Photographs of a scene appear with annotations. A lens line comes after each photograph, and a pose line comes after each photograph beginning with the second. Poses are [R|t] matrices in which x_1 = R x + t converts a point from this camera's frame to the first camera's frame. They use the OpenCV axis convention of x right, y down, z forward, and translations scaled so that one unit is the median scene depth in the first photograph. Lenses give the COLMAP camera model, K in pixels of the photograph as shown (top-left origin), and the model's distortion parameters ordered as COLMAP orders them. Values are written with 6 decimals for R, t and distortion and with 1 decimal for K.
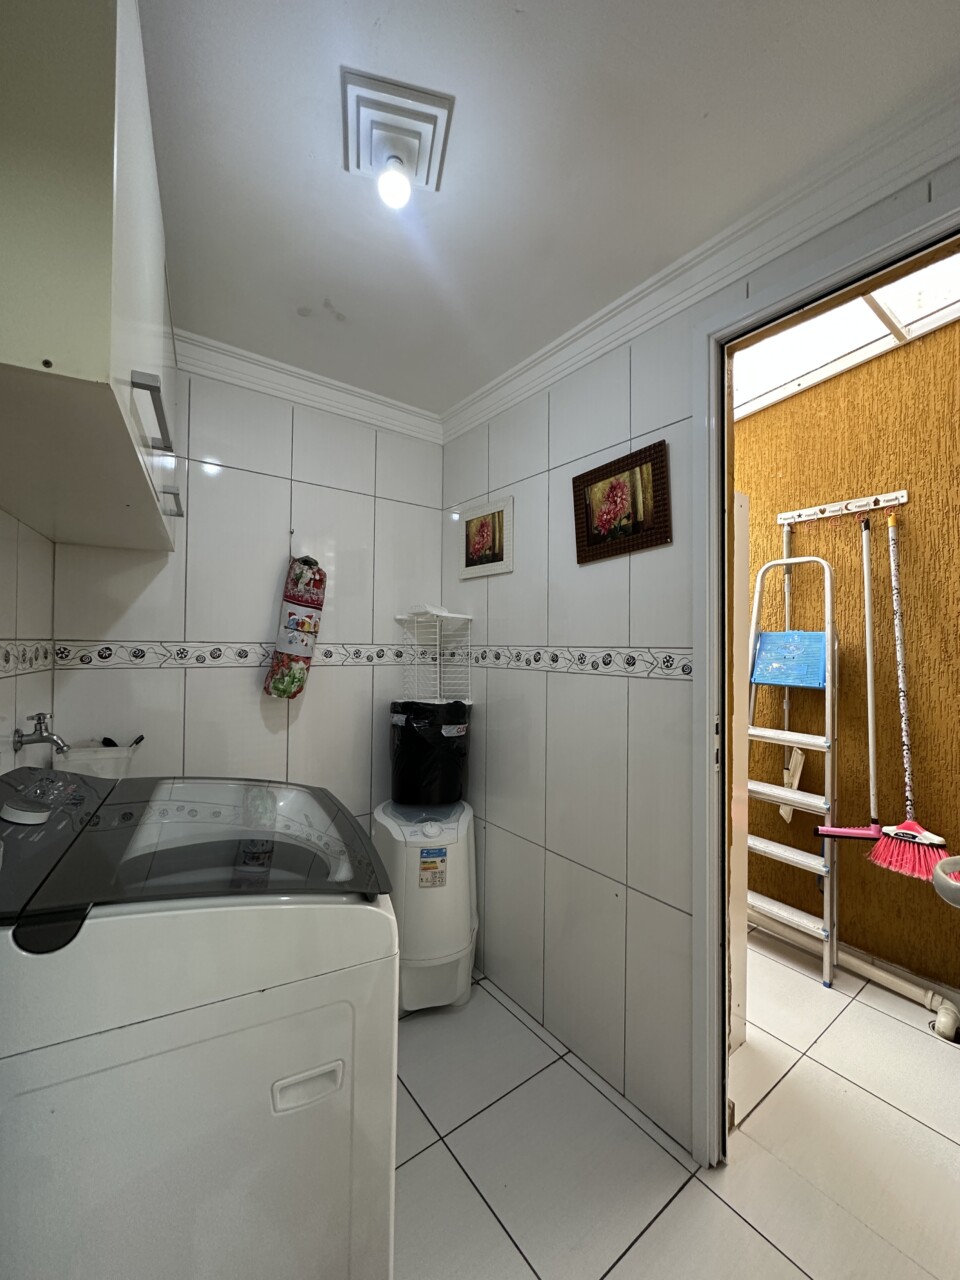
lens RADIAL K [[508.6, 0, 479.4], [0, 508.6, 640.1], [0, 0, 1]] dist [-0.005240, 0.000648]
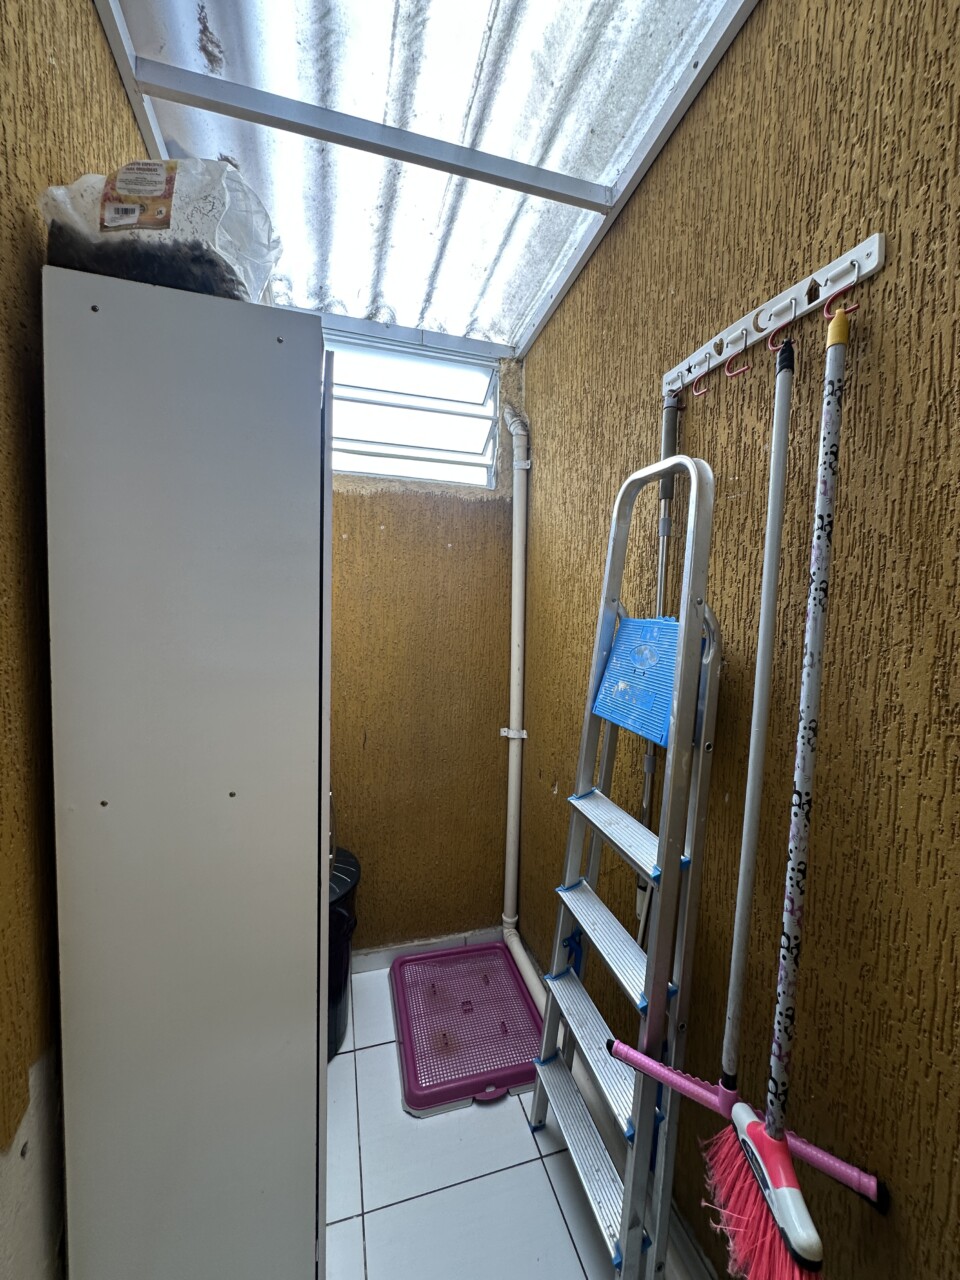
lens RADIAL K [[508.6, 0, 483.6], [0, 508.6, 639.4], [0, 0, 1]] dist [-0.005240, 0.000648]
pose [[0.941016, 0.031593, -0.336884, 0.697689], [-0.006147, 0.997063, 0.076334, -0.036859], [0.338307, -0.069761, 0.938447, 0.544726]]
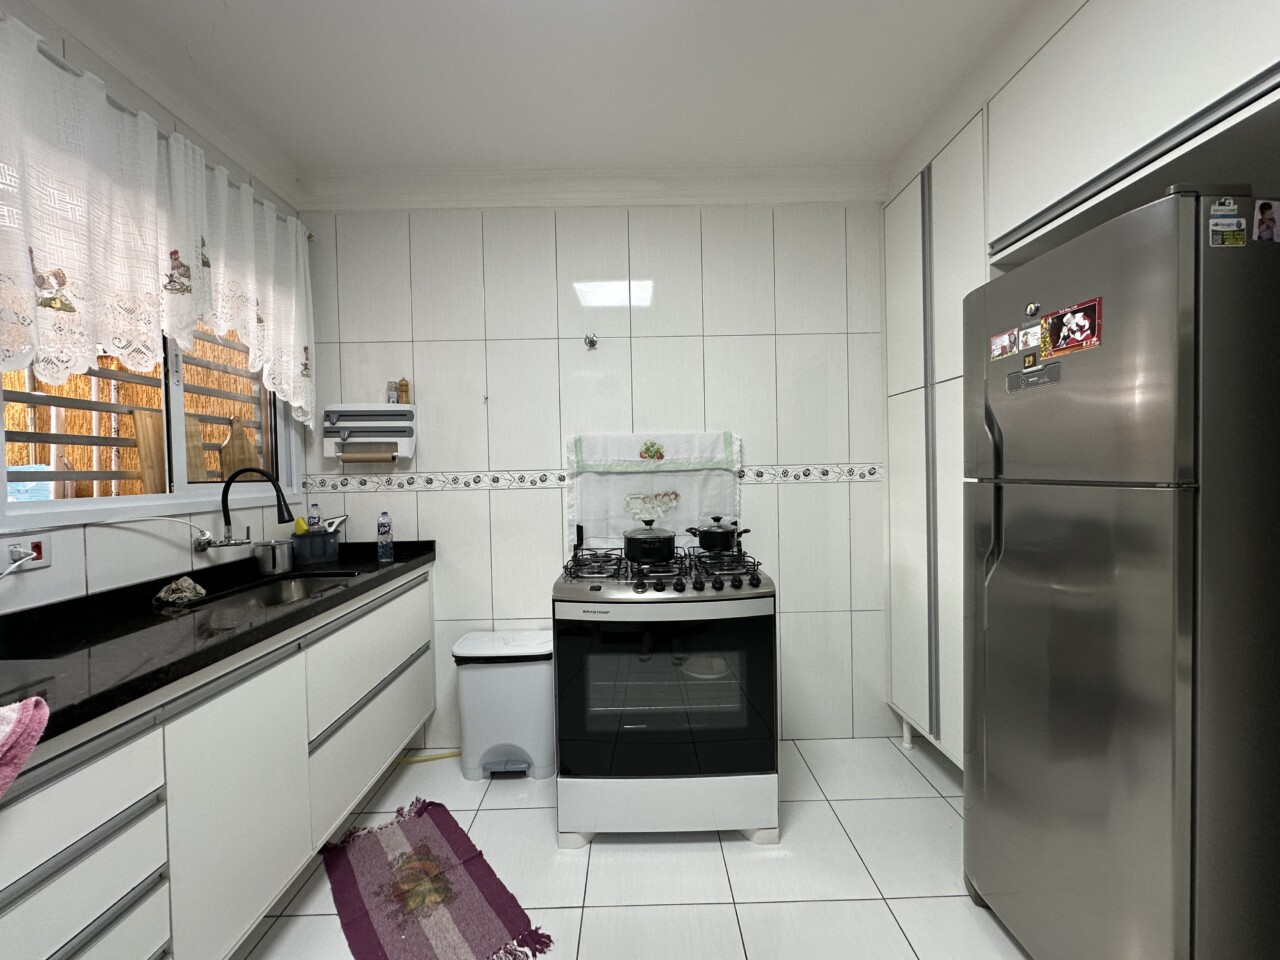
lens RADIAL K [[508.6, 0, 639.4], [0, 508.6, 477.4], [0, 0, 1]] dist [-0.005240, 0.000648]
pose [[0.584375, -0.033401, 0.810796, 0.566258], [0.018569, 0.999441, 0.027789, 0.002119], [-0.811271, -0.001184, 0.584669, -0.629875]]
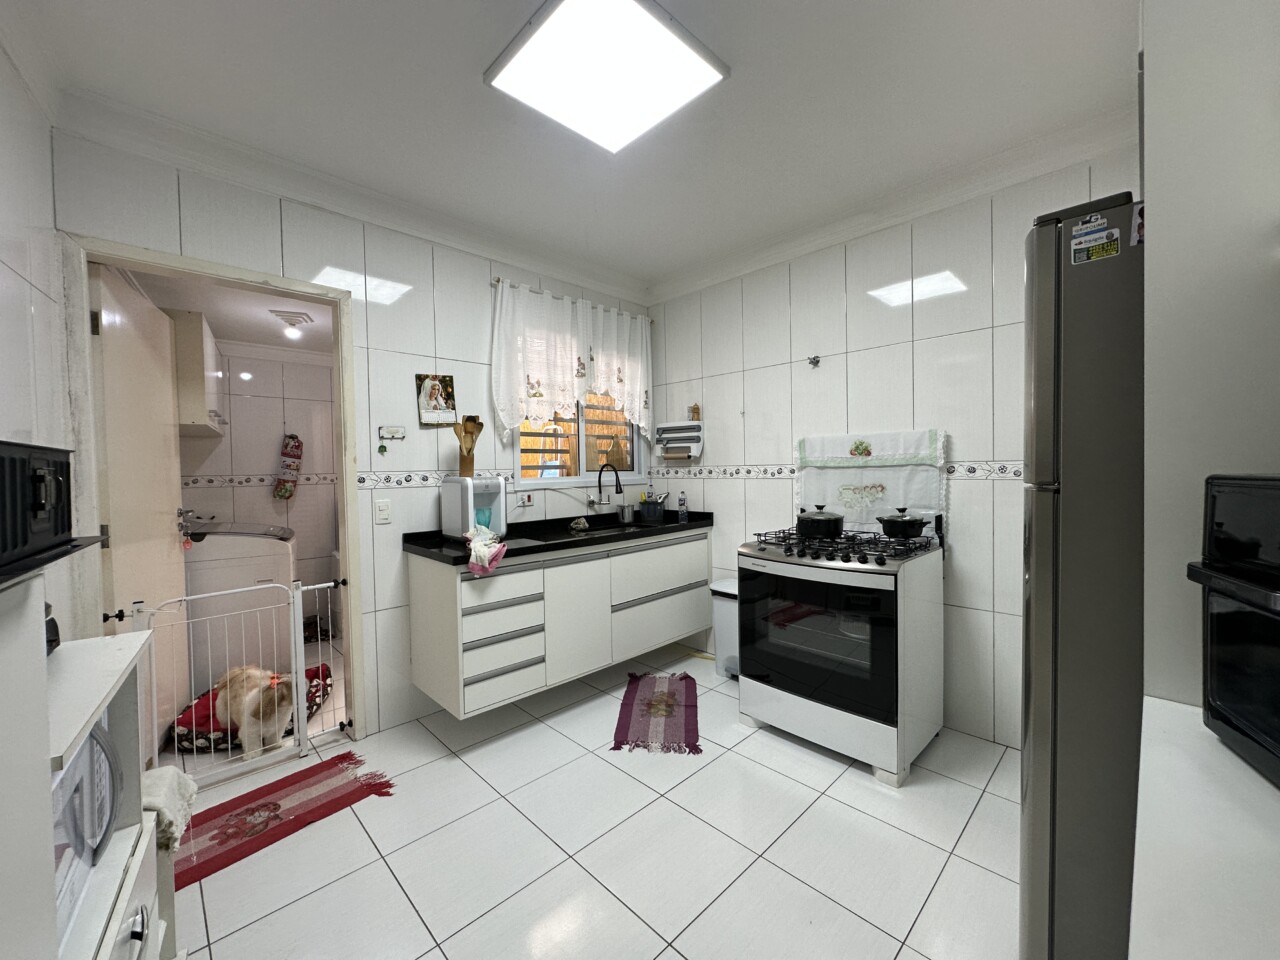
lens RADIAL K [[508.6, 0, 638.4], [0, 508.6, 477.8], [0, 0, 1]] dist [-0.005240, 0.000648]
pose [[0.990451, -0.027590, 0.135074, 0.856412], [0.023827, 0.999284, 0.029395, -0.004908], [-0.135788, -0.025896, 0.990399, -1.530418]]
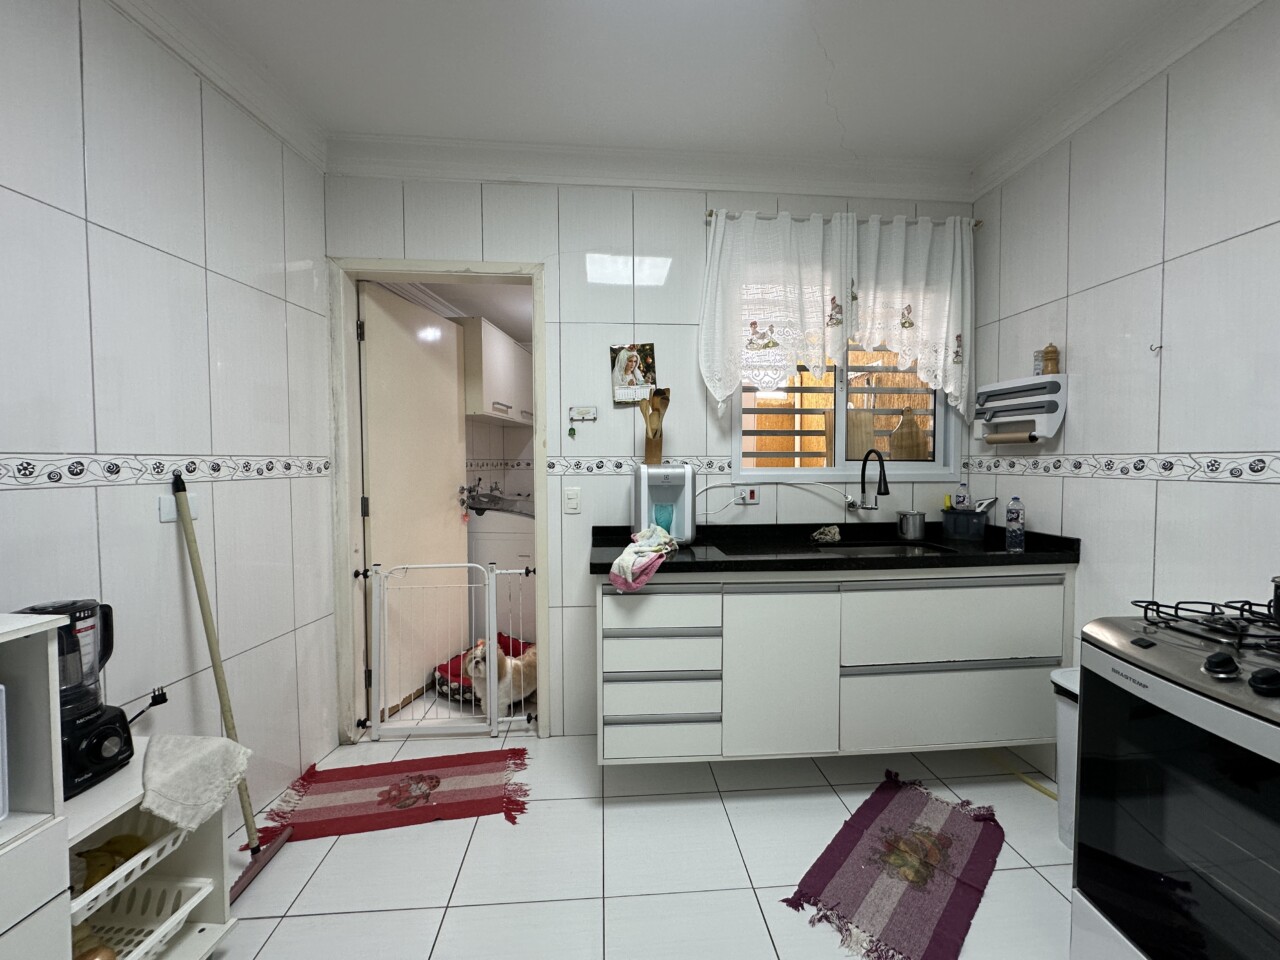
lens RADIAL K [[508.6, 0, 640.9], [0, 508.6, 477.7], [0, 0, 1]] dist [-0.005240, 0.000648]
pose [[0.847252, 0.007431, -0.531139, 1.290151], [0.013391, 0.999286, 0.035341, 0.018755], [0.531022, -0.037056, 0.846547, -0.865946]]
